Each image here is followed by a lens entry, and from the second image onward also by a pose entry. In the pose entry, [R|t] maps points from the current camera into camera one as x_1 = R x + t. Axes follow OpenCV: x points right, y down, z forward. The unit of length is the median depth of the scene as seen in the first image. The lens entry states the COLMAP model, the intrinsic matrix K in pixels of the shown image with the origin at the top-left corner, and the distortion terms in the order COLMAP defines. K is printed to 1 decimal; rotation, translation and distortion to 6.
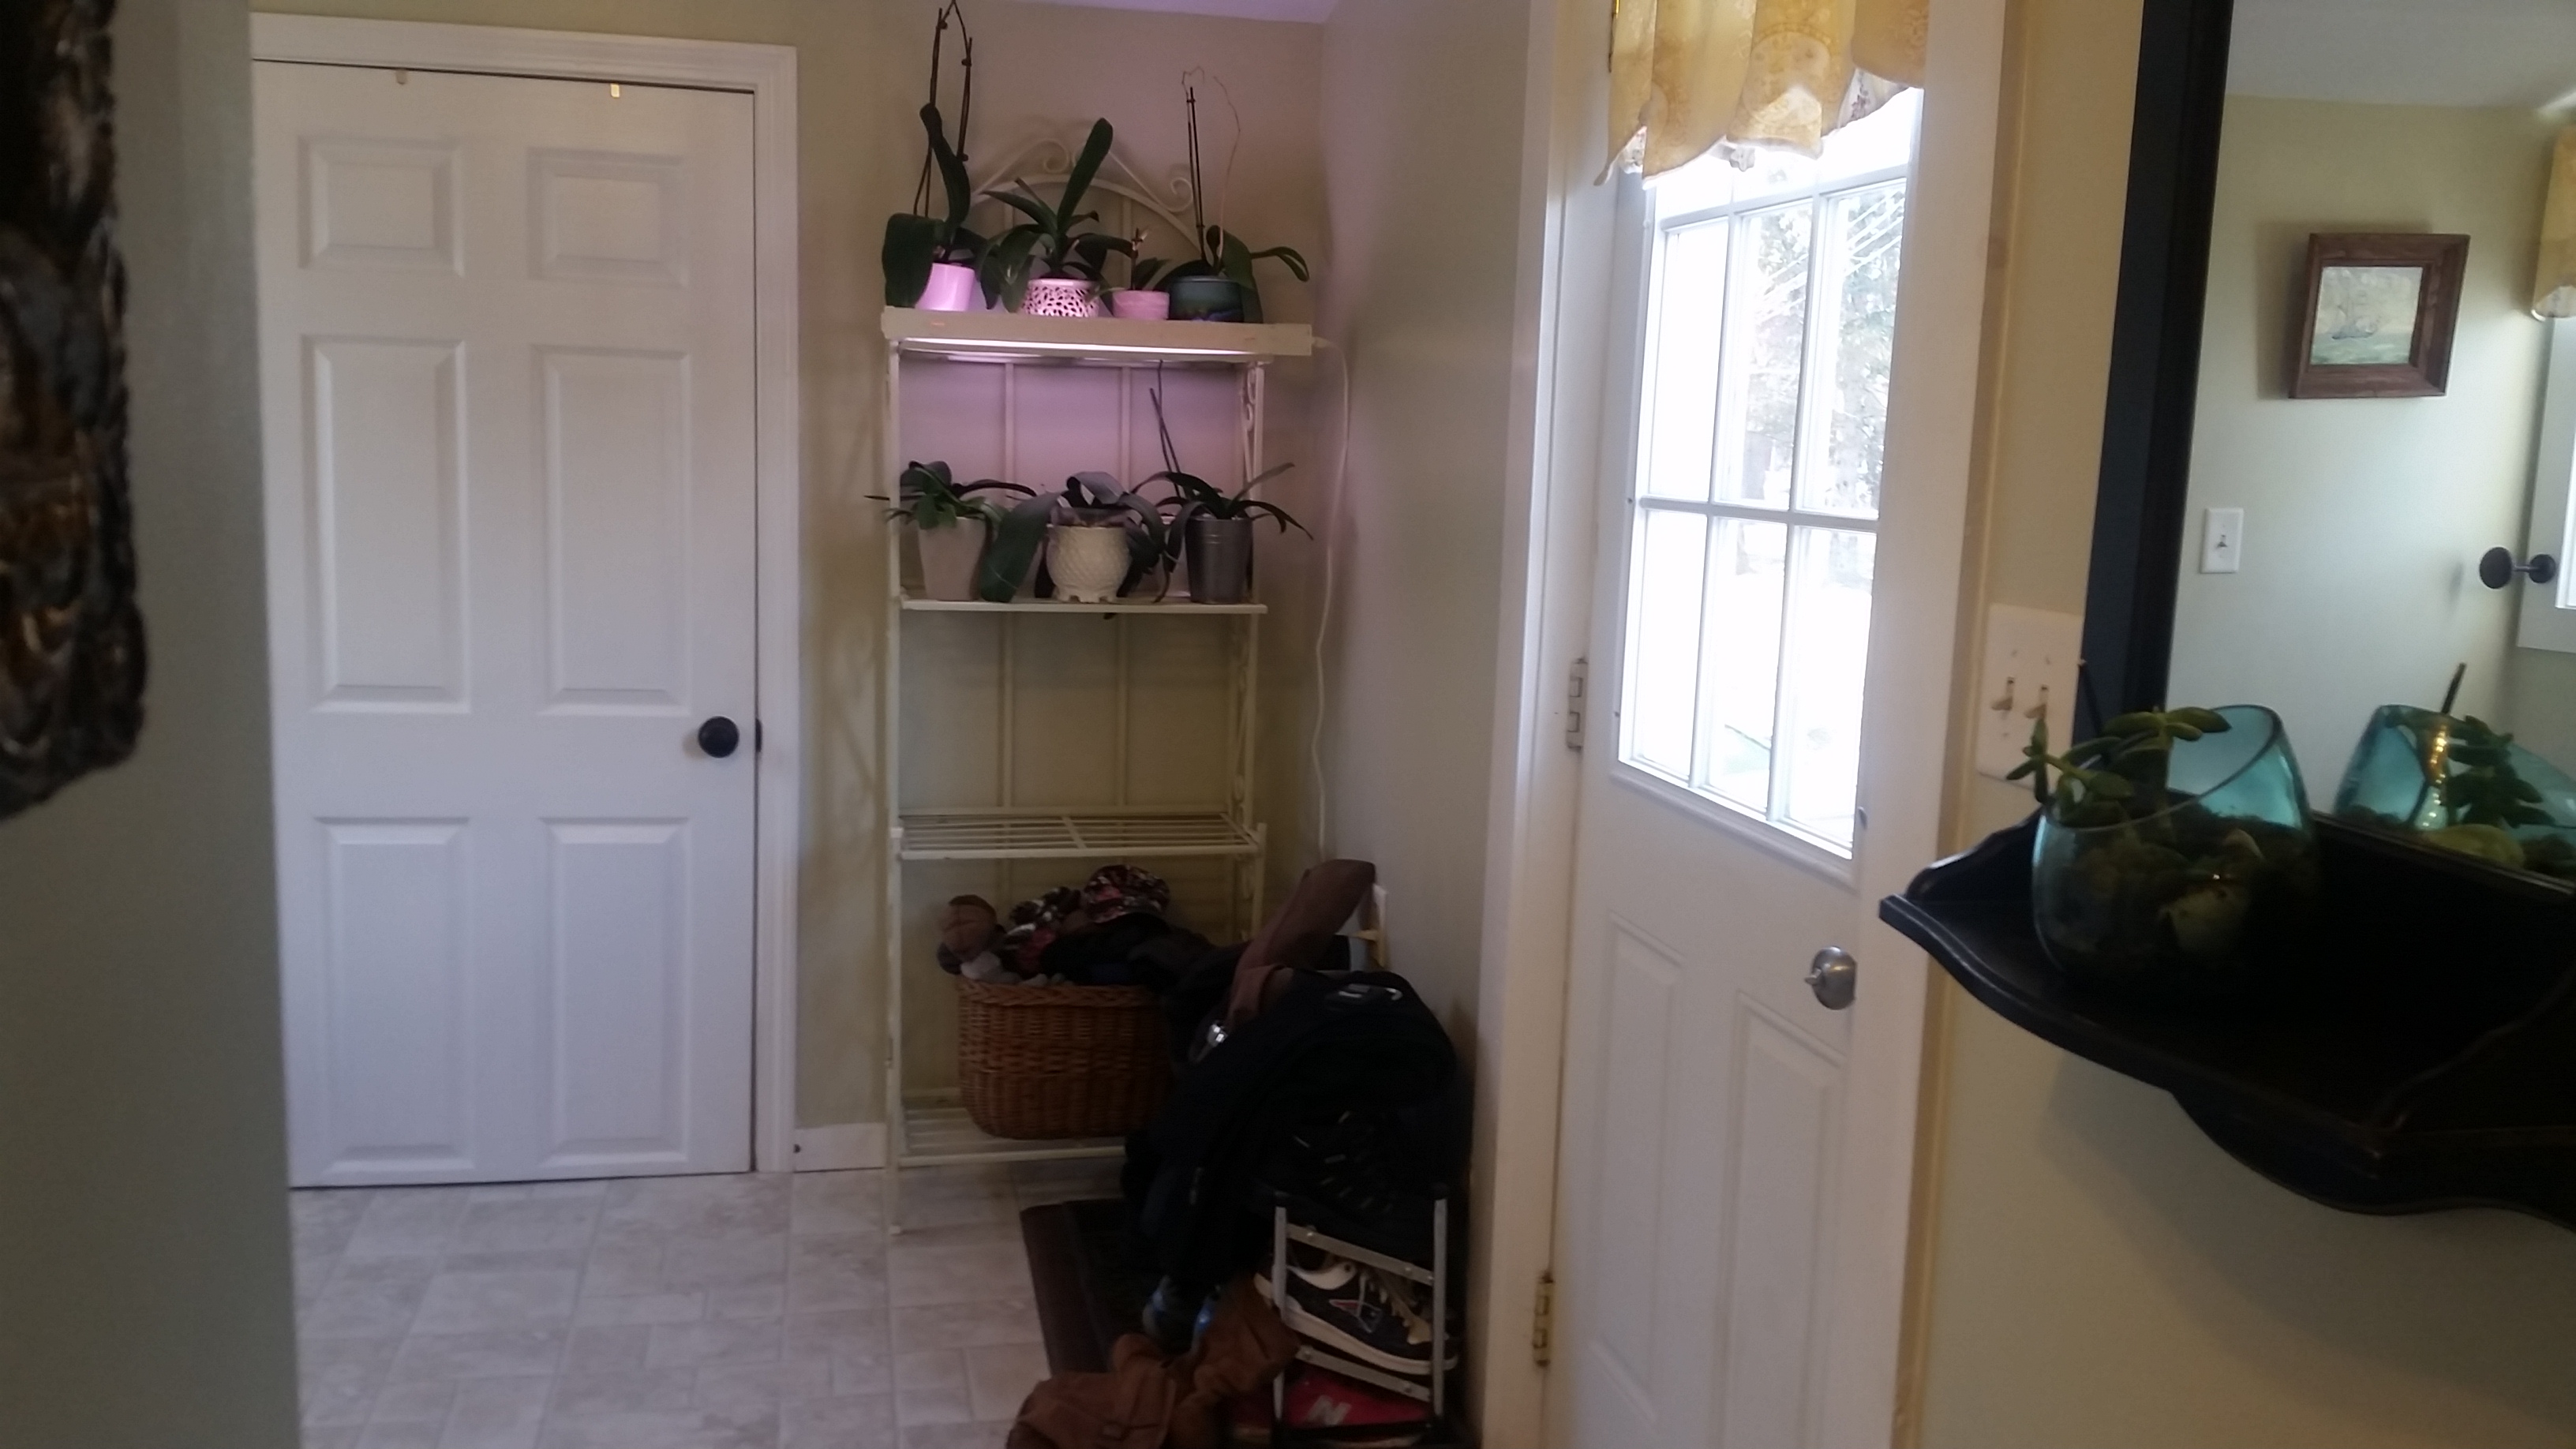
lens RADIAL K [[2218.6, 0, 1364.3], [0, 2218.6, 742.8], [0, 0, 1]] dist [0.141687, -0.336554]
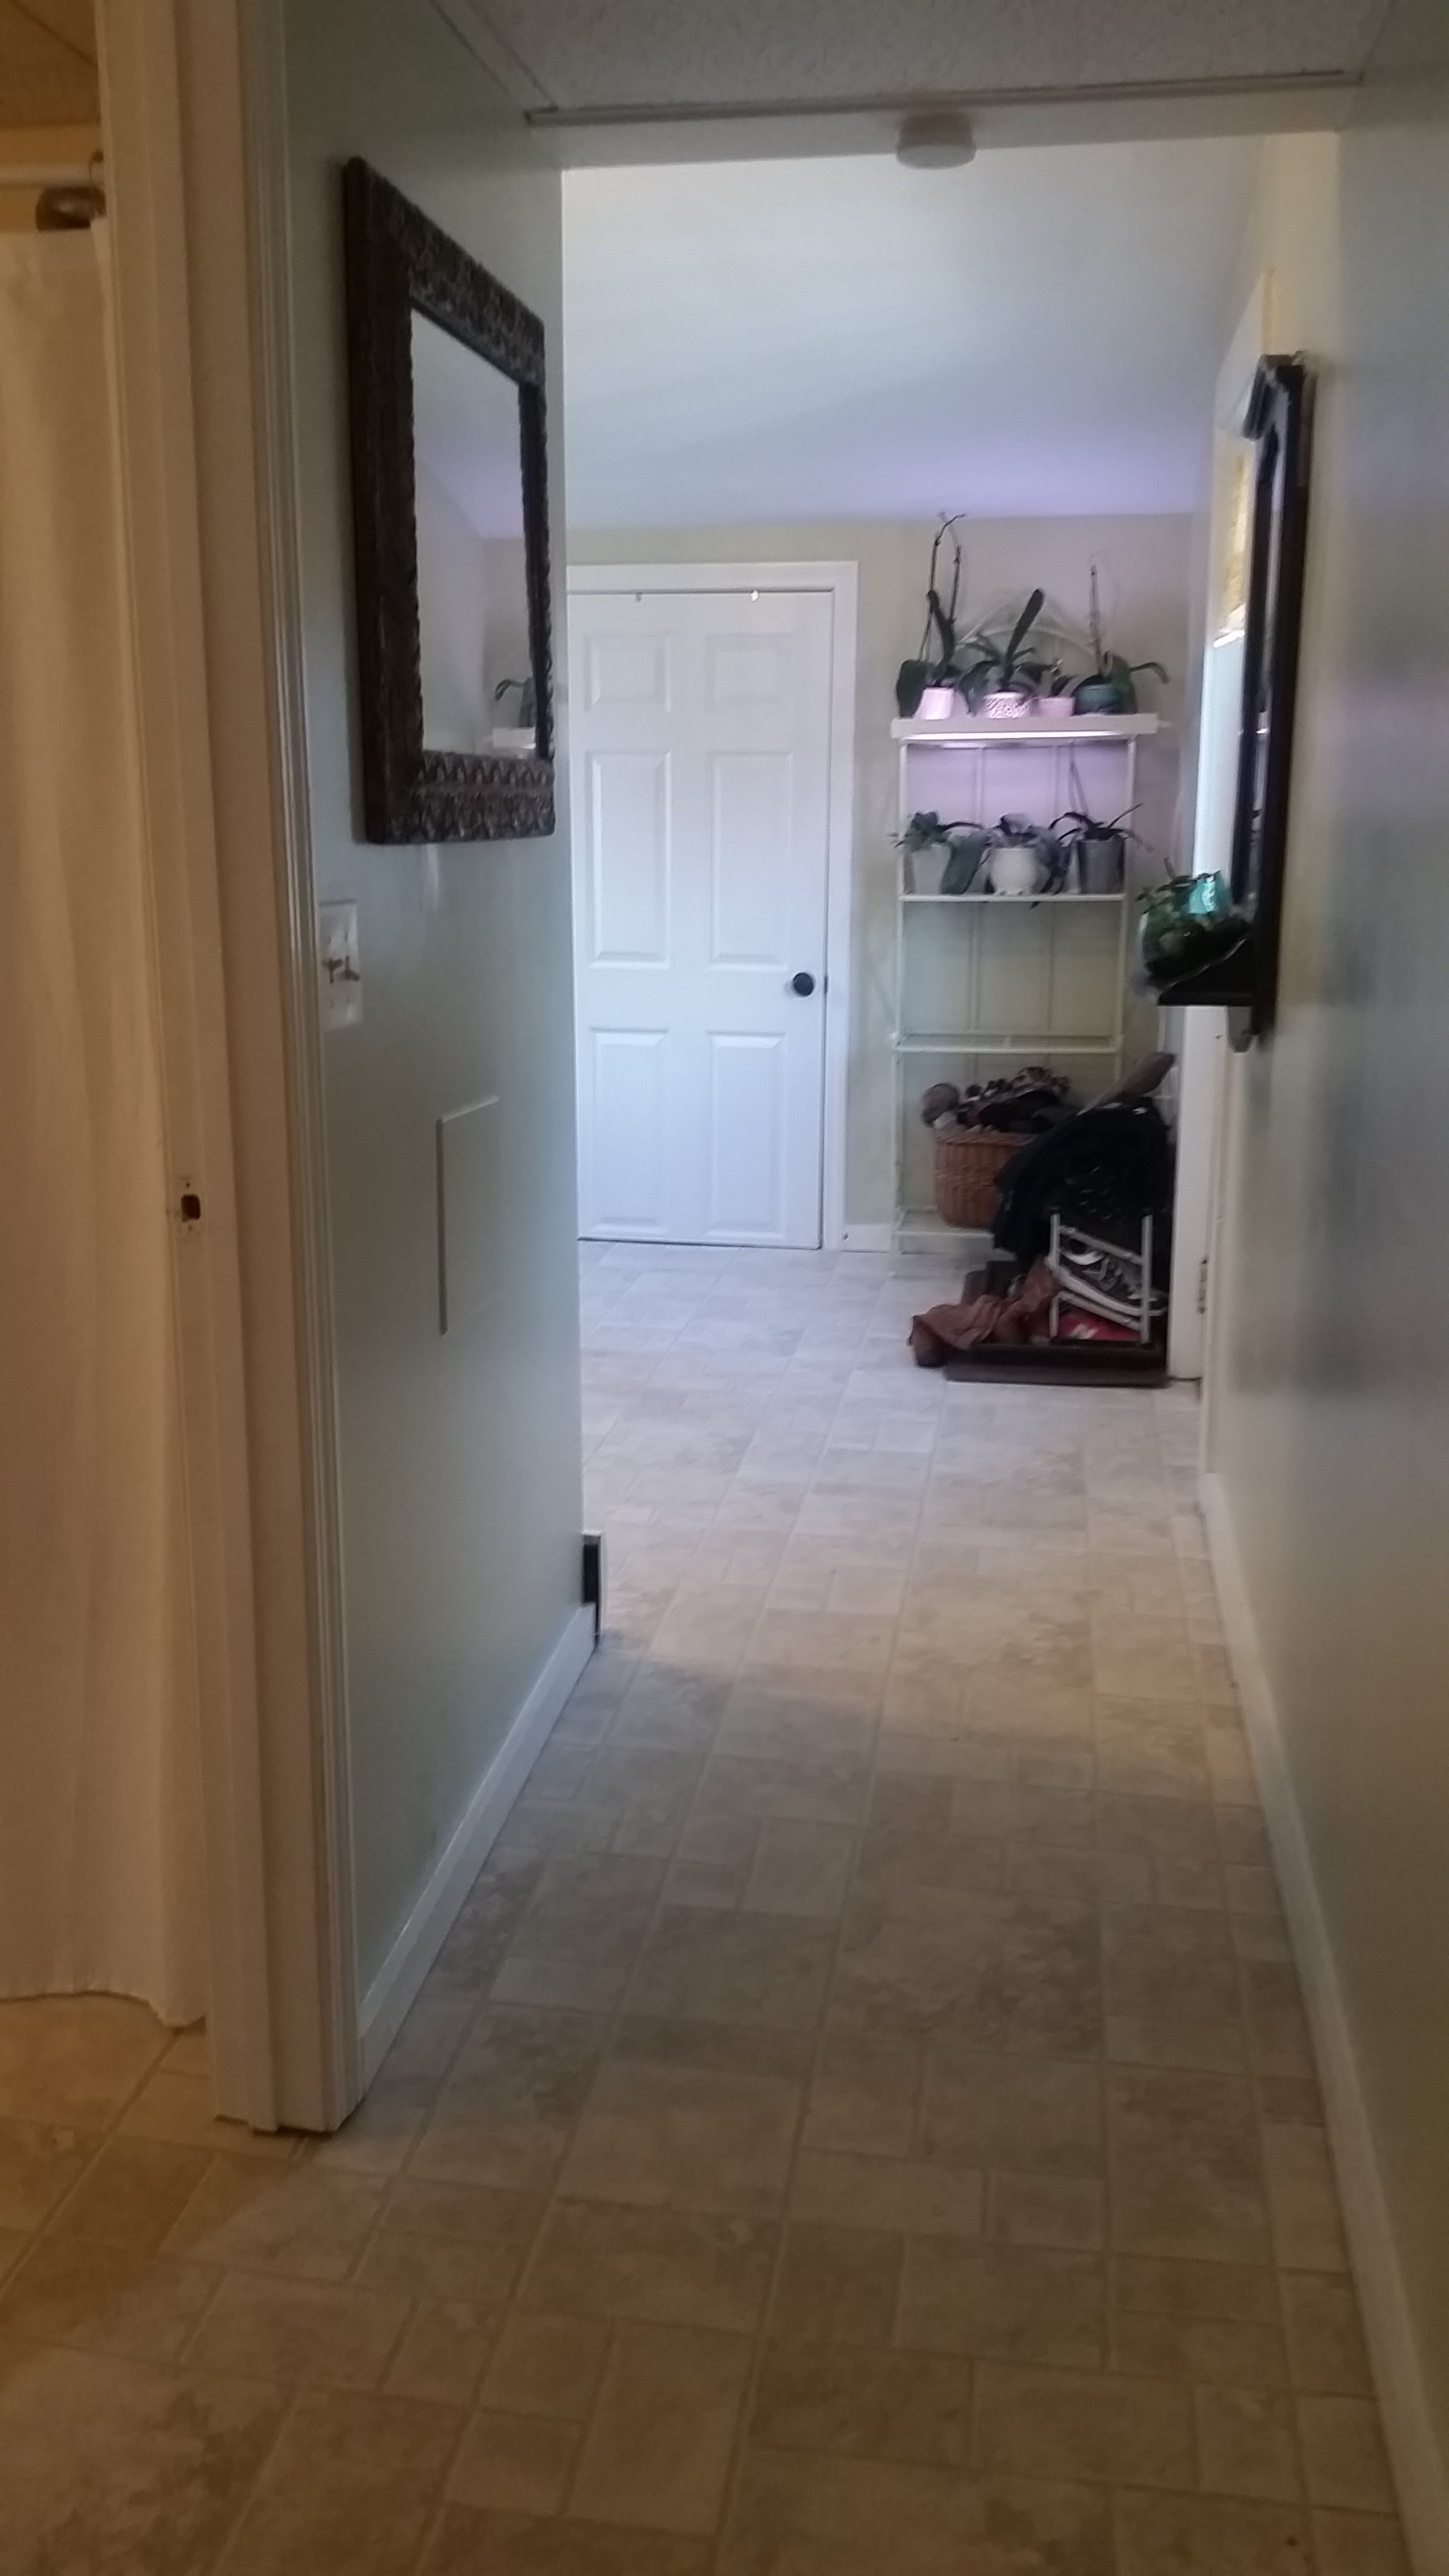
lens RADIAL K [[2078.6, 0, 687.5], [0, 2078.6, 1283.3], [0, 0, 1]] dist [0.101338, -0.258700]
pose [[0.923678, 0.053576, -0.379405, 0.247585], [-0.020416, 0.995651, 0.090894, 0.084433], [0.382625, -0.076211, 0.920755, -0.514107]]
